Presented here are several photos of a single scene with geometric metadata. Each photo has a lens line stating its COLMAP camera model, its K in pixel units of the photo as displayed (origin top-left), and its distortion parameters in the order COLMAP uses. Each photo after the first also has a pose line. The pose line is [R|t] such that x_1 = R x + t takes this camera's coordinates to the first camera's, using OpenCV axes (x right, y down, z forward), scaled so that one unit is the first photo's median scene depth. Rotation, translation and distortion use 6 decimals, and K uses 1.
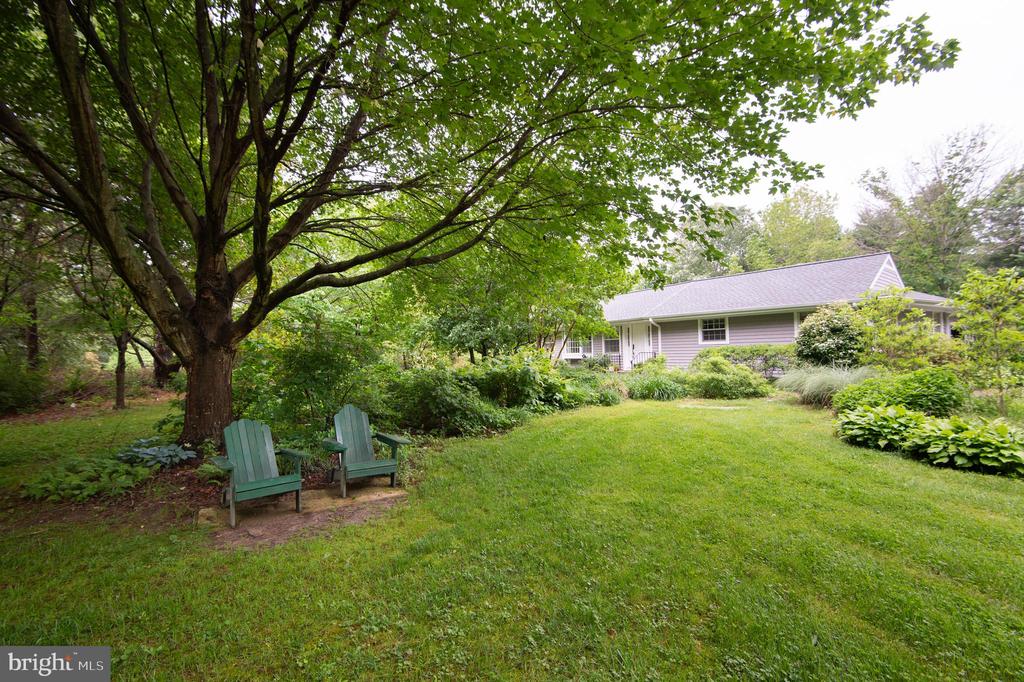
lens RADIAL K [[451.6, 0, 516.3], [0, 451.6, 336.7], [0, 0, 1]] dist [0.030964, -0.019346]
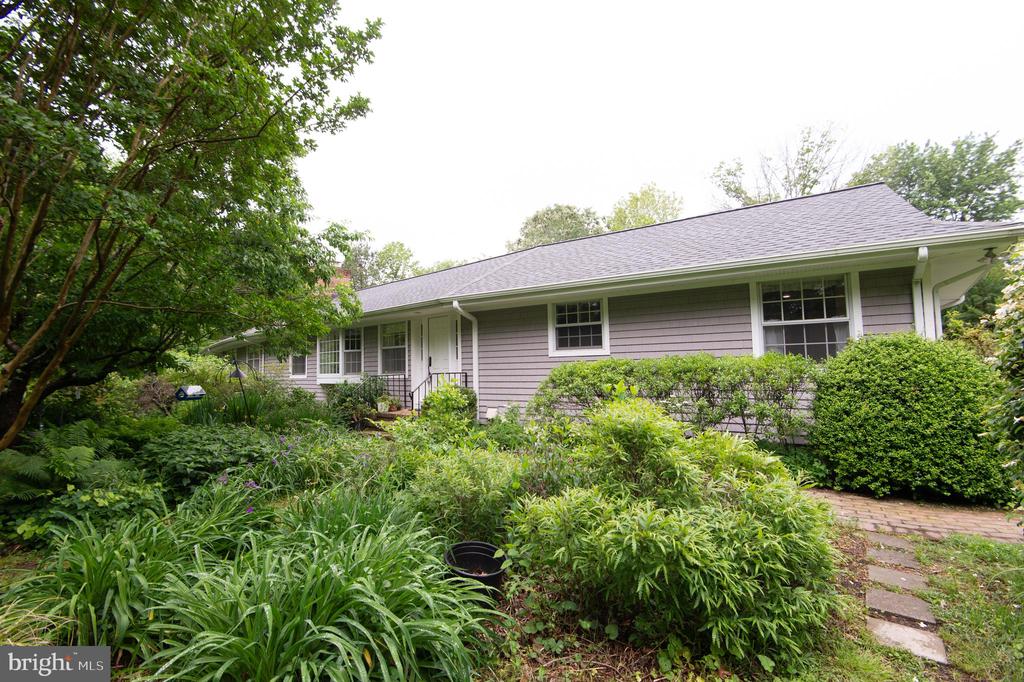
lens RADIAL K [[451.6, 0, 516.3], [0, 451.6, 336.7], [0, 0, 1]] dist [0.030964, -0.019346]
pose [[0.947652, 0.018724, 0.318756, 0.217985], [-0.007898, 0.999348, -0.035222, 0.013355], [-0.319208, 0.030861, 0.947182, 0.560884]]
